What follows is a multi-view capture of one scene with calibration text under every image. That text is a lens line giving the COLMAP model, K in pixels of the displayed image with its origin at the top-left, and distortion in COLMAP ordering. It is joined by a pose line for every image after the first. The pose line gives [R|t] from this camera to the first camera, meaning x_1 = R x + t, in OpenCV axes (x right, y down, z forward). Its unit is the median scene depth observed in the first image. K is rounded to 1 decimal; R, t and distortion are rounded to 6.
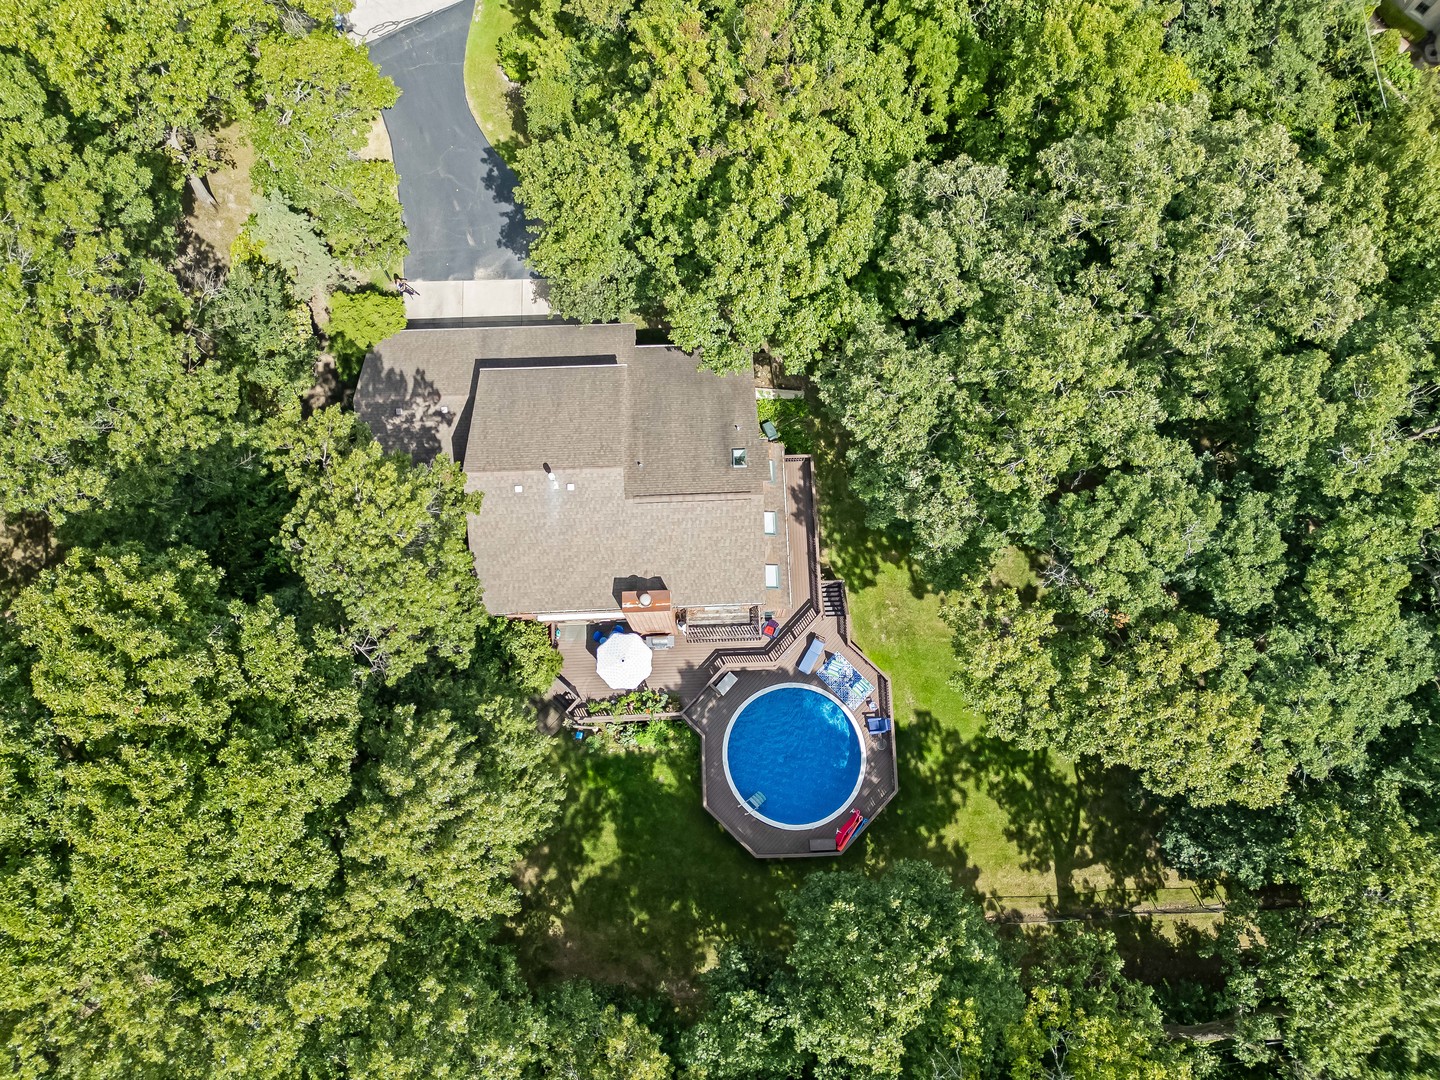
lens RADIAL K [[1014.7, 0, 715.6], [0, 1014.7, 564.0], [0, 0, 1]] dist [0.040057, 0.000008]
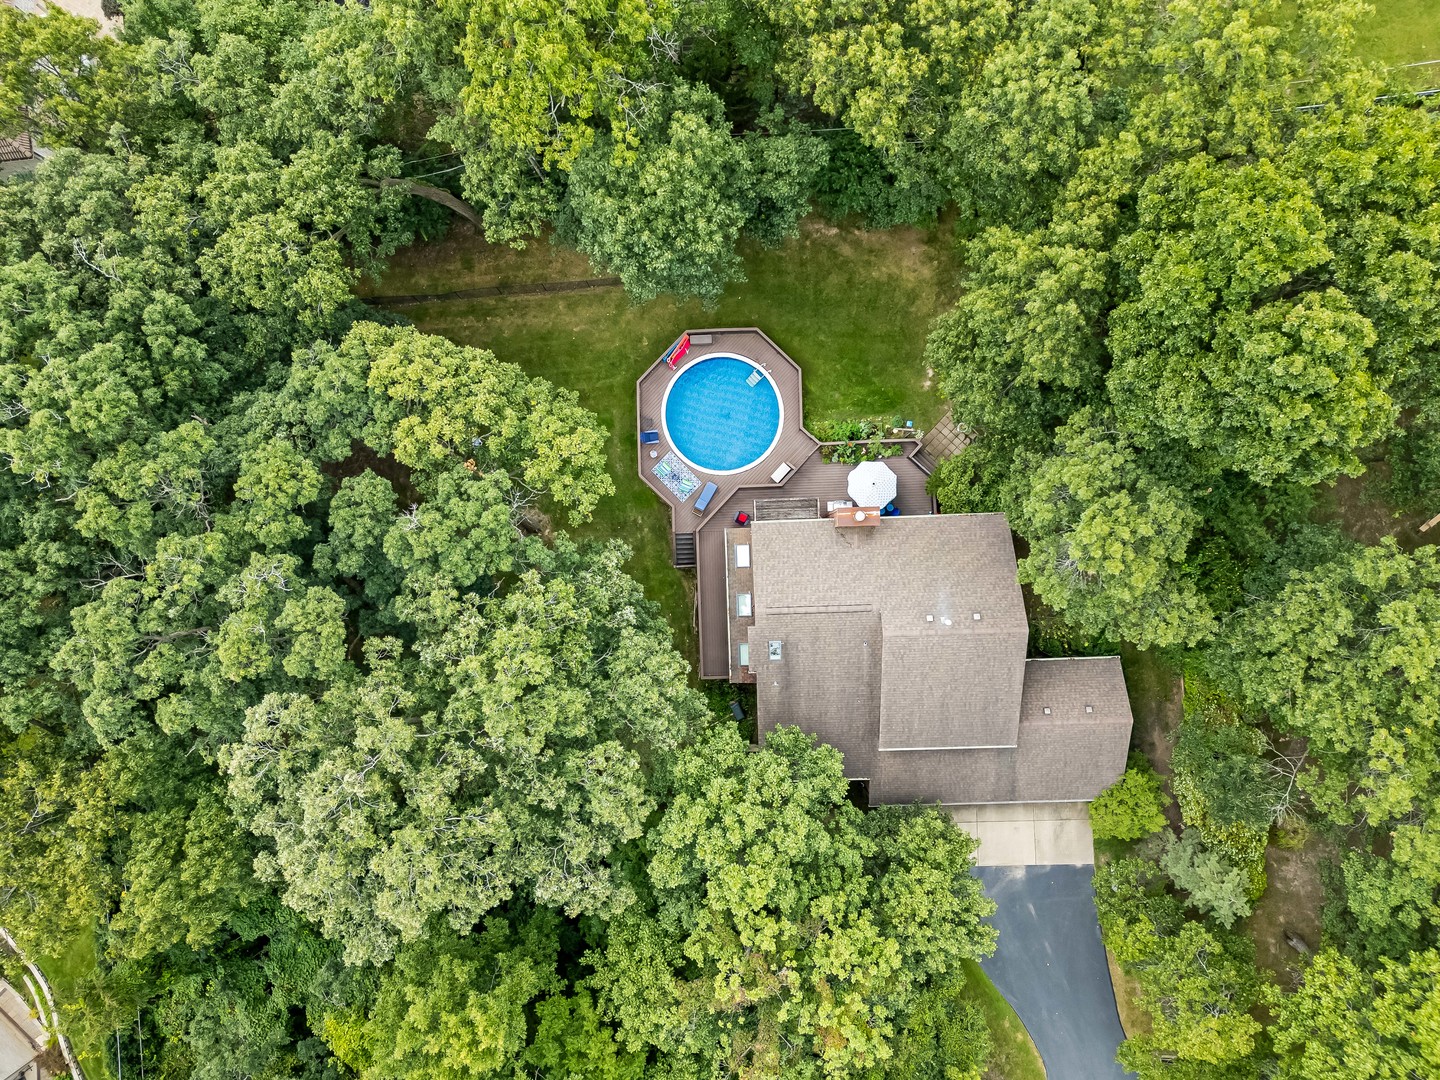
lens RADIAL K [[1014.7, 0, 715.6], [0, 1014.7, 564.0], [0, 0, 1]] dist [0.040057, 0.000008]
pose [[-0.999970, 0.003578, -0.006839, 0.122234], [-0.005273, -0.963718, 0.266871, -0.379938], [-0.005636, 0.266899, 0.963708, -0.115833]]
